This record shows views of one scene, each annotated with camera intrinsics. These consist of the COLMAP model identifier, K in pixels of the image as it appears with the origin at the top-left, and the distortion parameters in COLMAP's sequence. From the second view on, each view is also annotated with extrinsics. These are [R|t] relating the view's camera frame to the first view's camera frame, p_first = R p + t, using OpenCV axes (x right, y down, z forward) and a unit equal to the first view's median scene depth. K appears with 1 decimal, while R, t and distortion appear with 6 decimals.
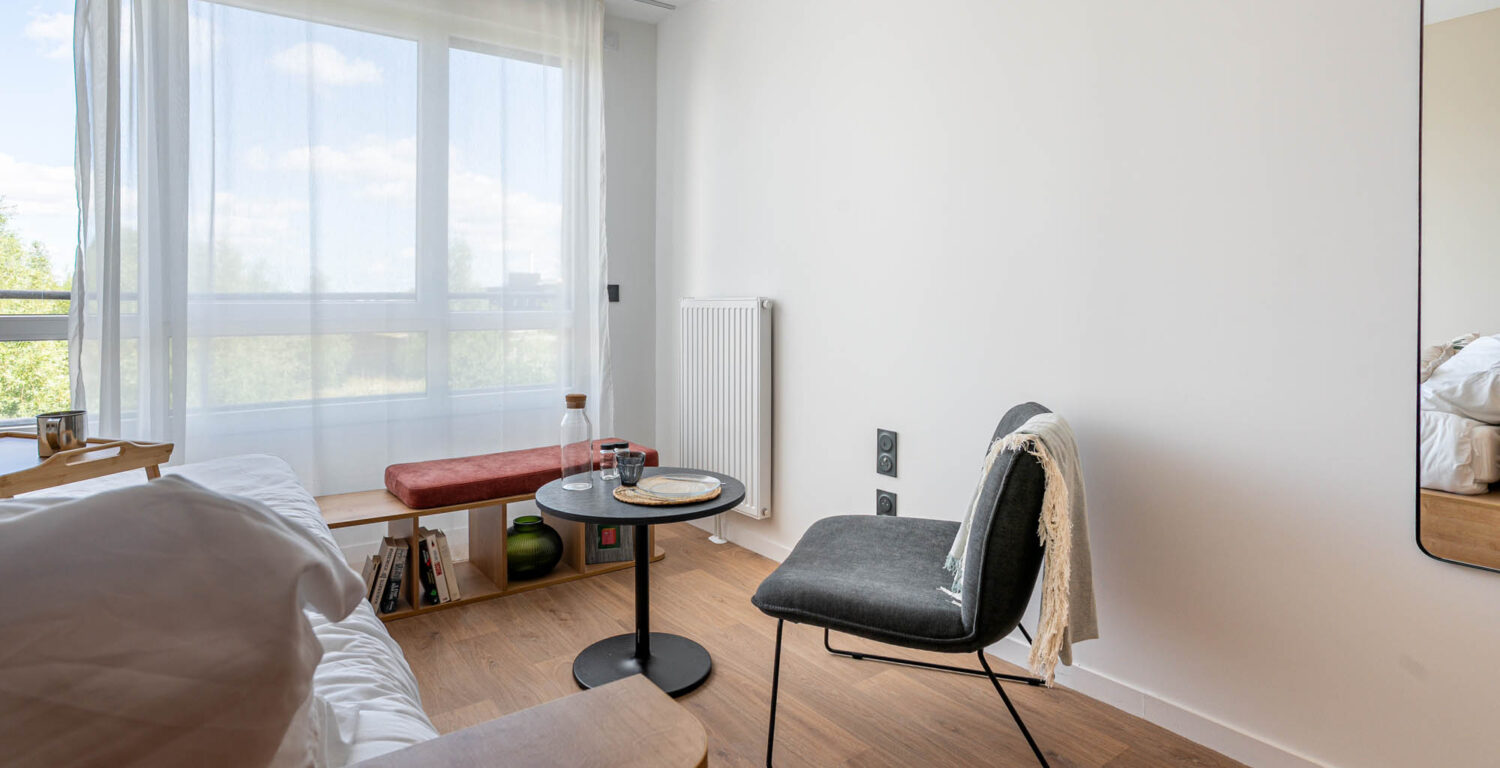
lens RADIAL K [[774.5, 0, 751.1], [0, 774.5, 297.4], [0, 0, 1]] dist [-0.004507, 0.000056]
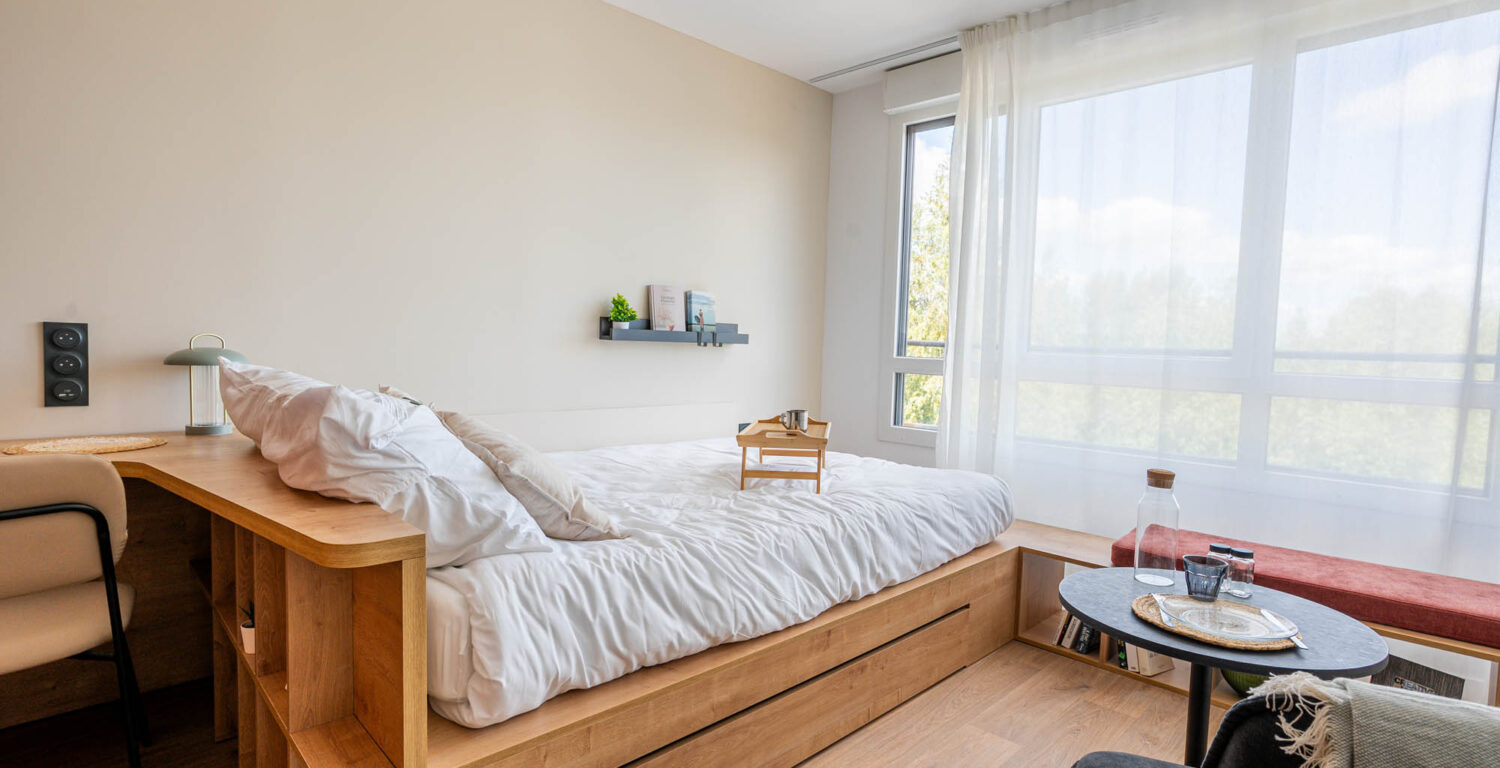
lens RADIAL K [[747.3, 0, 750.0], [0, 747.3, 384.0], [0, 0, 1]] dist [-0.002271, 0.017349]
pose [[0.137355, 0.060104, -0.988697, 0.433317], [-0.027440, 0.998005, 0.056857, -0.000276], [0.990142, 0.019320, 0.138730, 0.395612]]
